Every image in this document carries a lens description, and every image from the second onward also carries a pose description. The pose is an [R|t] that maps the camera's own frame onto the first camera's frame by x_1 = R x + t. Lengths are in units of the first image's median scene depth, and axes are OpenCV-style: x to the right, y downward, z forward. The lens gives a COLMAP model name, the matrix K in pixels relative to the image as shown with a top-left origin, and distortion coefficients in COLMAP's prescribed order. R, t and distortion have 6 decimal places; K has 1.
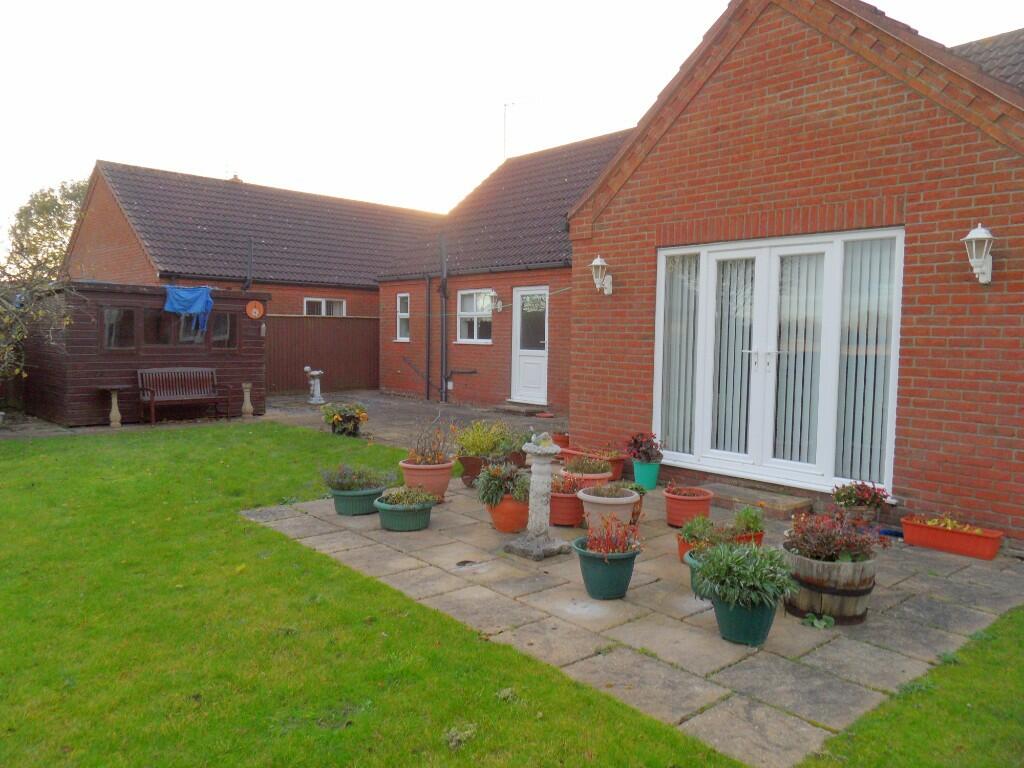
lens RADIAL K [[760.7, 0, 507.0], [0, 760.7, 385.9], [0, 0, 1]] dist [-0.025852, 0.029699]
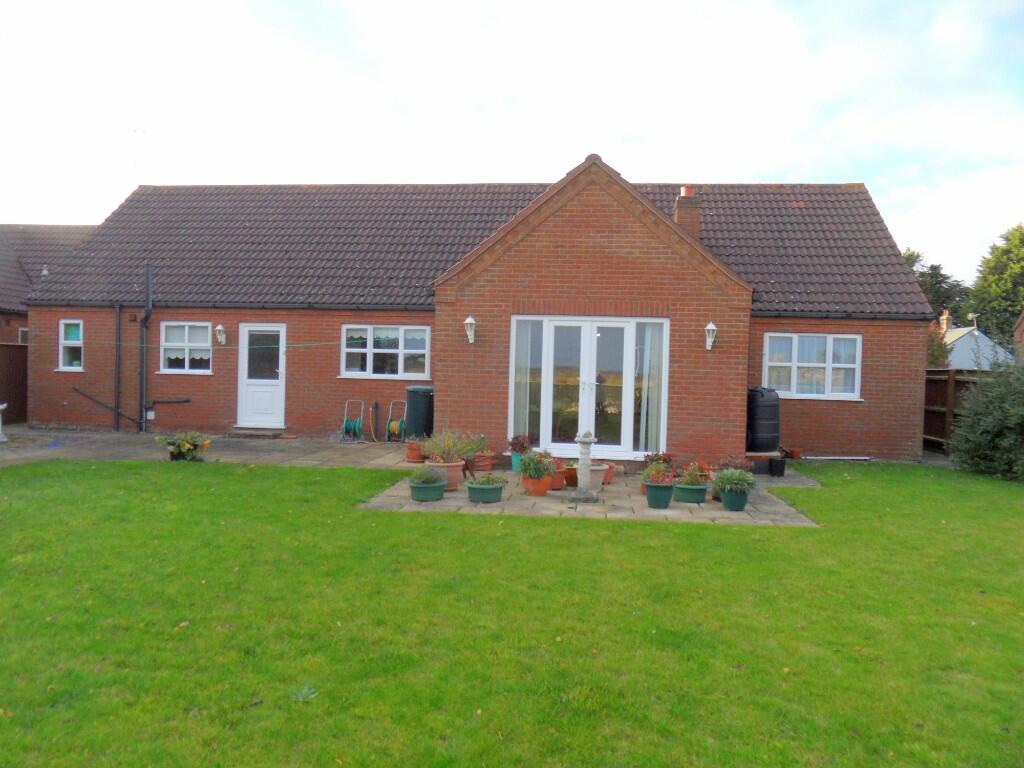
lens RADIAL K [[760.7, 0, 507.0], [0, 760.7, 385.9], [0, 0, 1]] dist [-0.025852, 0.029699]
pose [[0.724545, -0.011505, 0.689131, -0.899789], [0.033335, 0.999275, -0.018366, -0.011217], [-0.688421, 0.036279, 0.724404, -0.097922]]
